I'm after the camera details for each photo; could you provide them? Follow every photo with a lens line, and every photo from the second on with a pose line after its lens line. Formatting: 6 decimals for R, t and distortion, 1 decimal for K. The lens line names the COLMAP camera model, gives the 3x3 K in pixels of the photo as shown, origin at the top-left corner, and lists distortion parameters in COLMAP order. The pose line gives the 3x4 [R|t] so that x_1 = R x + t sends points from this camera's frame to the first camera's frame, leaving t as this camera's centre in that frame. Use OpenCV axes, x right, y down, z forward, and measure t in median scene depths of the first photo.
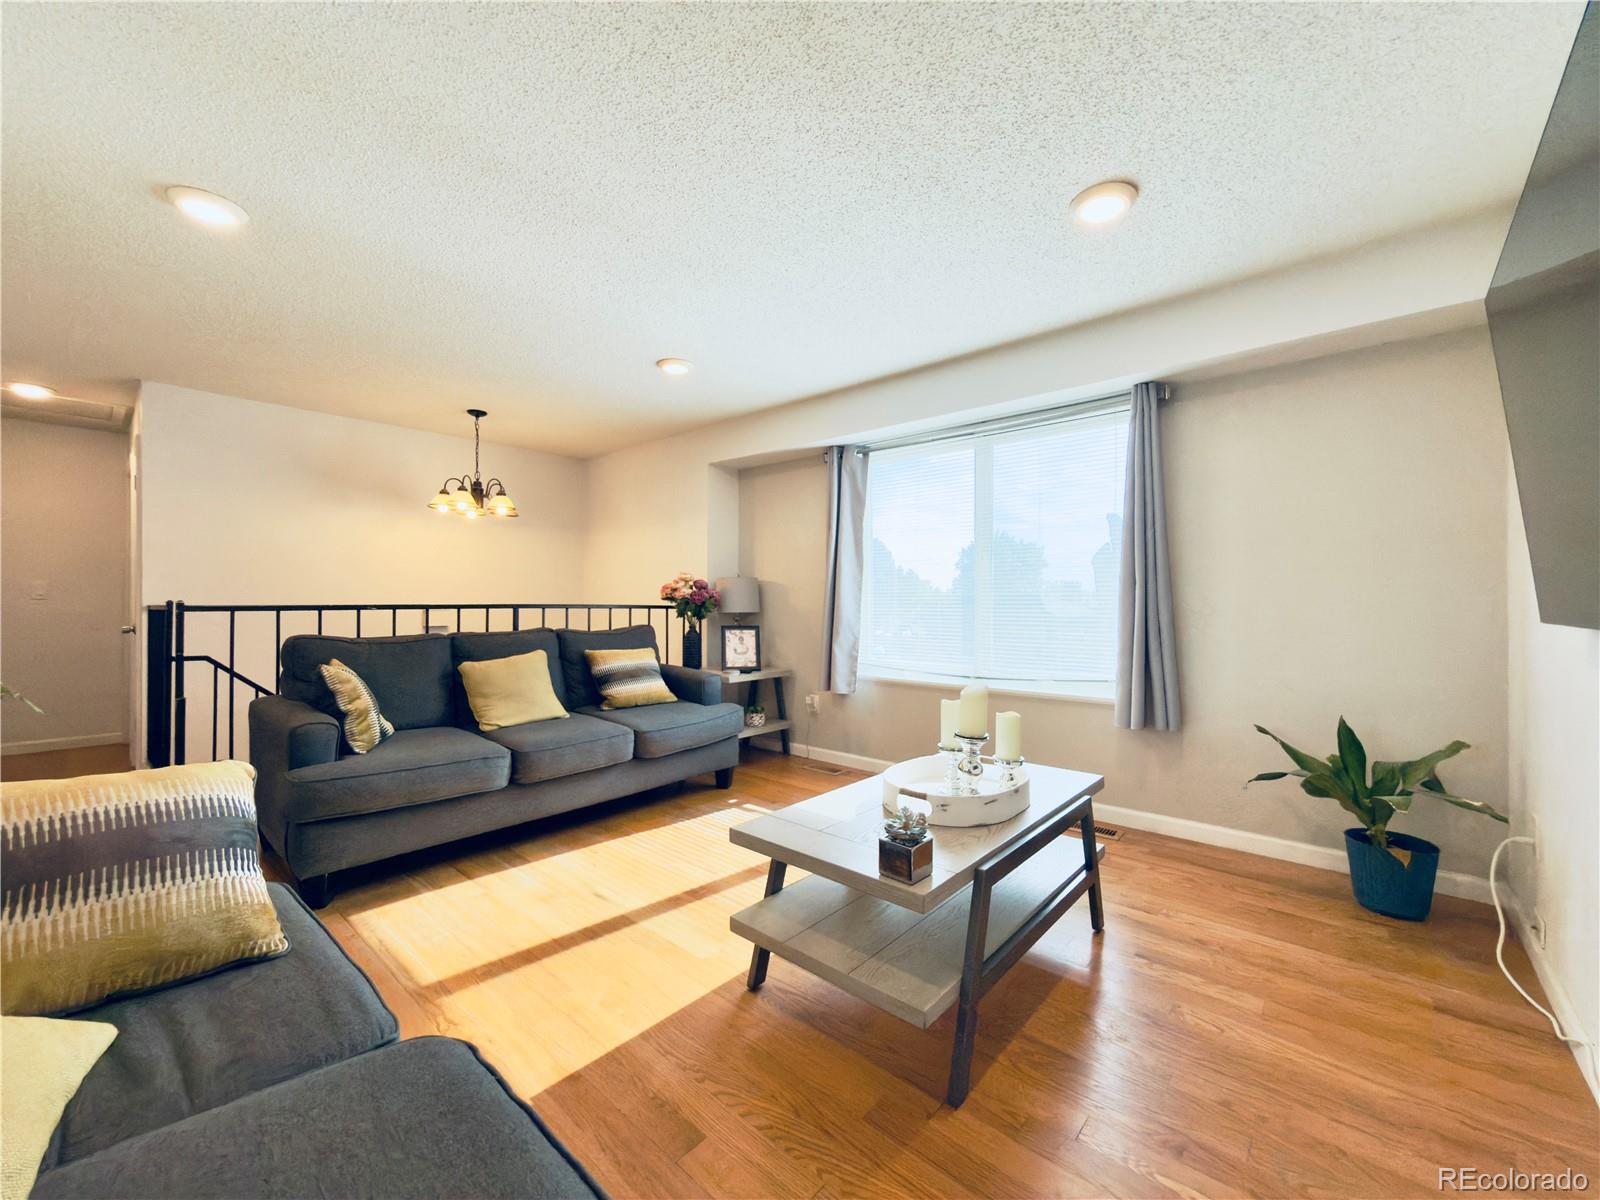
lens RADIAL K [[639.7, 0, 800.0], [0, 639.7, 600.0], [0, 0, 1]] dist [-0.000362, 0.000329]
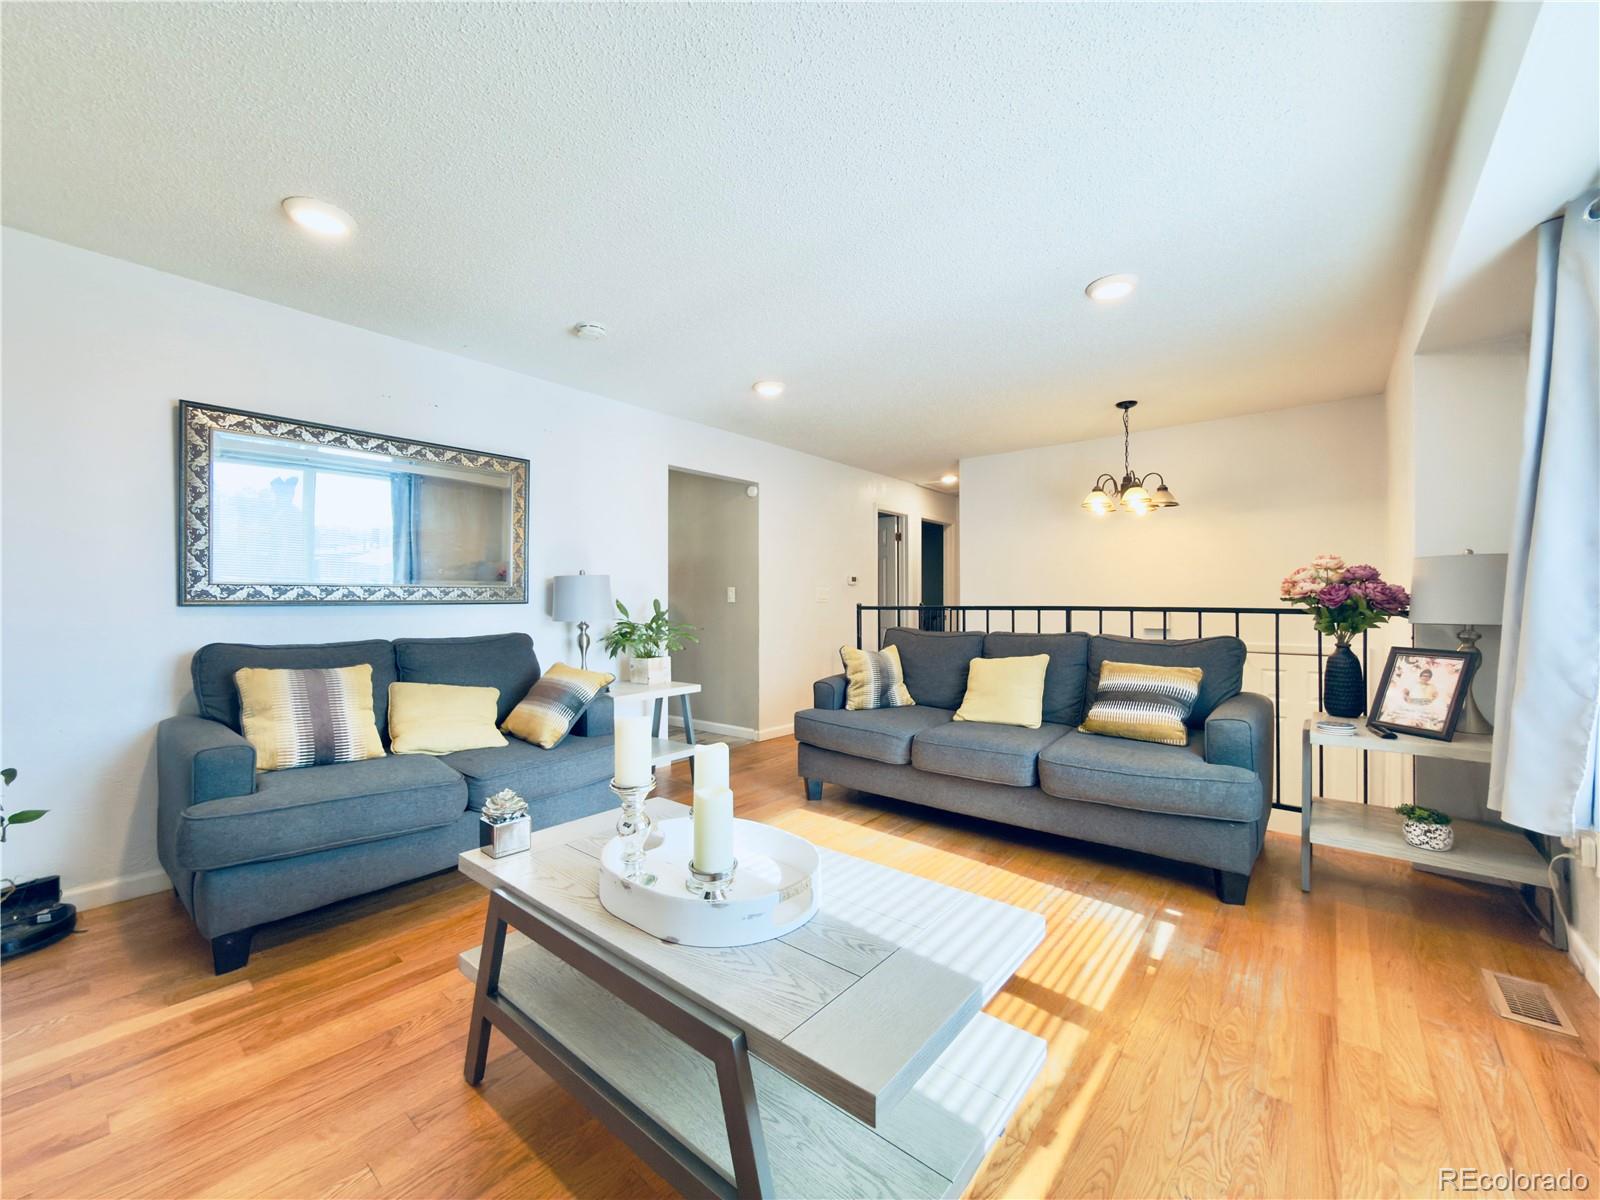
lens RADIAL K [[639.7, 0, 800.0], [0, 639.7, 600.0], [0, 0, 1]] dist [-0.000362, 0.000329]
pose [[0.035716, -0.007153, -0.999336, 0.538240], [0.001854, 0.999973, -0.007092, 0.003709], [0.999360, -0.001600, 0.035728, 0.614126]]
